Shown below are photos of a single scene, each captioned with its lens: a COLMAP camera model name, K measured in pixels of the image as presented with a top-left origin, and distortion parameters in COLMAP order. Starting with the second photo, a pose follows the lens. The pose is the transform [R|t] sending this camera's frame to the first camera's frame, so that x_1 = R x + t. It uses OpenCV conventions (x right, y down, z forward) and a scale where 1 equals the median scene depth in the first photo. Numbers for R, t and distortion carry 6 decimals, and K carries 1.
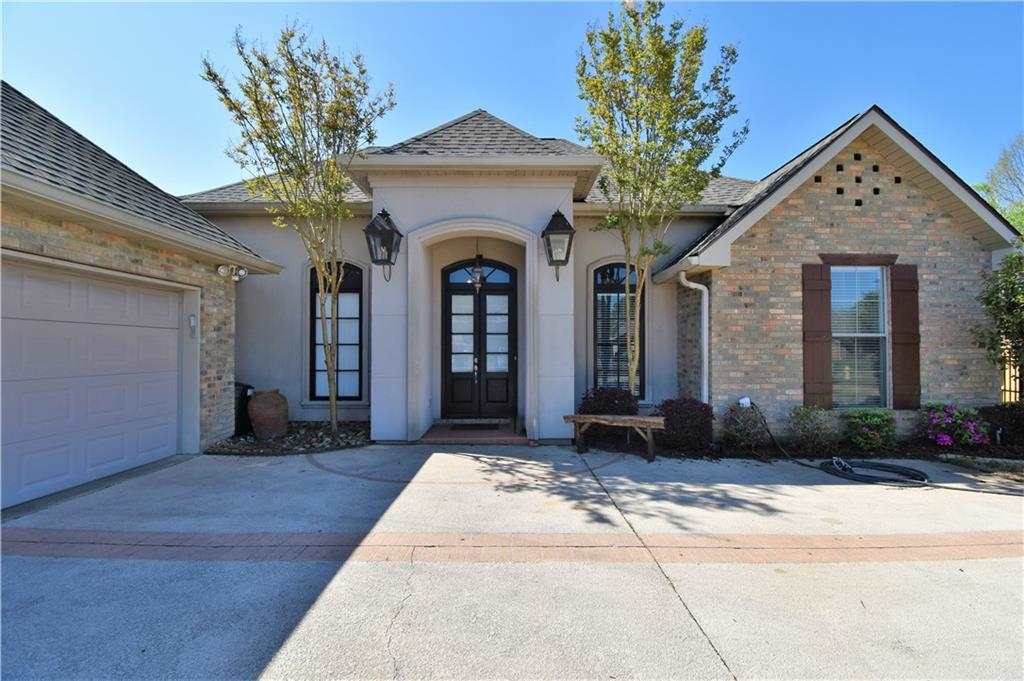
lens RADIAL K [[470.9, 0, 512.6], [0, 470.9, 344.2], [0, 0, 1]] dist [-0.003718, -0.001799]
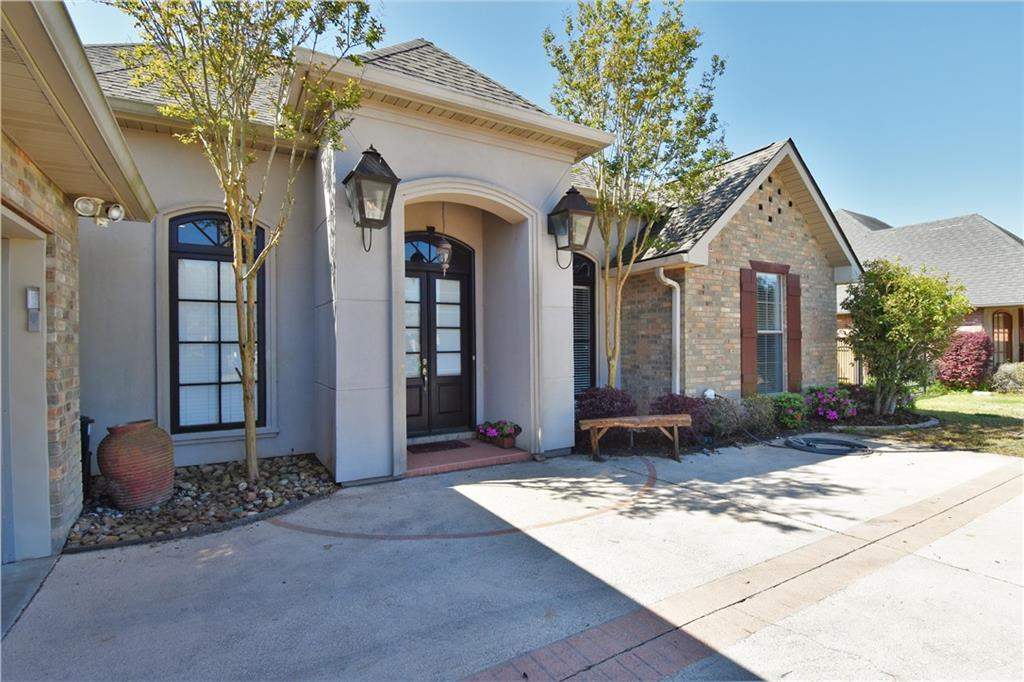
lens RADIAL K [[512.3, 0, 514.8], [0, 512.3, 340.7], [0, 0, 1]] dist [-0.006924, -0.002723]
pose [[0.855079, -0.004684, 0.518477, -0.475347], [0.003046, 0.999987, 0.004011, -0.004098], [-0.518489, -0.001850, 0.855082, 0.238564]]
